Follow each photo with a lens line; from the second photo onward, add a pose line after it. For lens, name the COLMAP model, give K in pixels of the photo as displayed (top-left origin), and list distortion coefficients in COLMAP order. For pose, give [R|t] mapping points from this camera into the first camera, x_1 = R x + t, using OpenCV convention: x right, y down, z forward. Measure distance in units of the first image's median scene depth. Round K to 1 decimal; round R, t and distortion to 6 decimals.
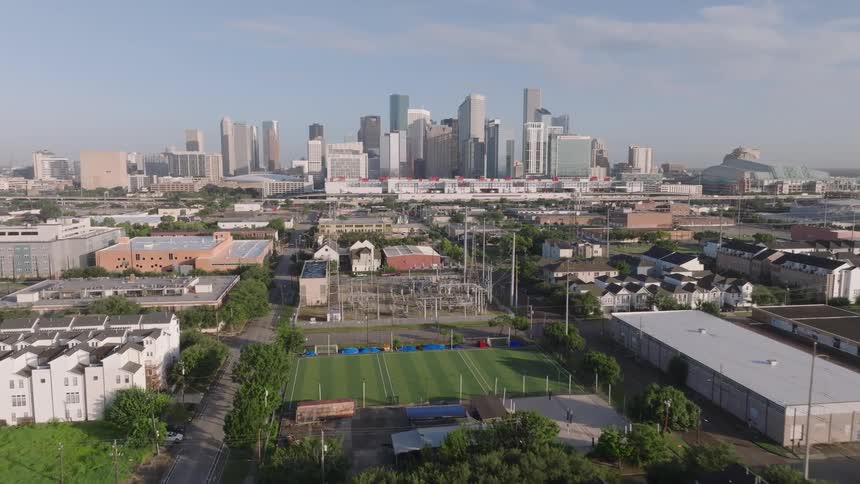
lens RADIAL K [[605.1, 0, 431.0], [0, 605.1, 241.8], [0, 0, 1]] dist [0.013948, 0.002692]
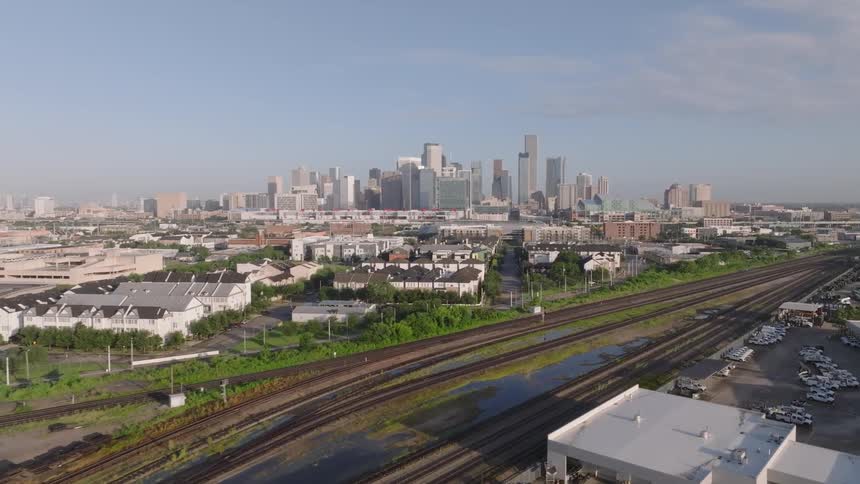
lens RADIAL K [[605.1, 0, 423.7], [0, 605.1, 245.6], [0, 0, 1]] dist [0.013948, 0.002692]
pose [[0.953510, 0.014949, -0.300990, 0.601651], [-0.031212, 0.998296, -0.049296, 0.040097], [0.299741, 0.056399, 0.952352, -0.268563]]
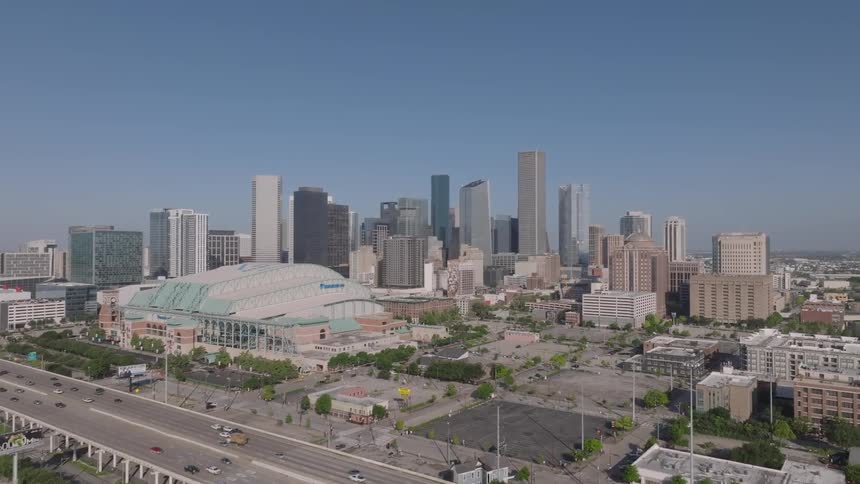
lens RADIAL K [[605.1, 0, 426.3], [0, 605.1, 246.1], [0, 0, 1]] dist [0.013948, 0.002692]
pose [[0.699730, -0.004991, -0.714390, 1.085916], [-0.087115, 0.991917, -0.092257, -0.128689], [0.709076, 0.126789, 0.693639, 0.828849]]
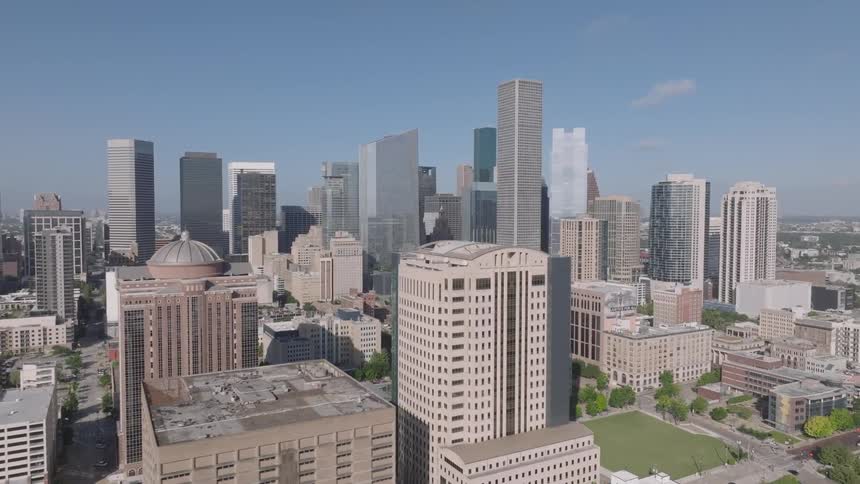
lens RADIAL K [[605.1, 0, 433.4], [0, 605.1, 243.6], [0, 0, 1]] dist [0.013948, 0.002692]
pose [[0.336379, 0.048296, -0.940487, 1.063151], [-0.120705, 0.992658, 0.007804, -0.243945], [0.933959, 0.110897, 0.339739, 1.502202]]
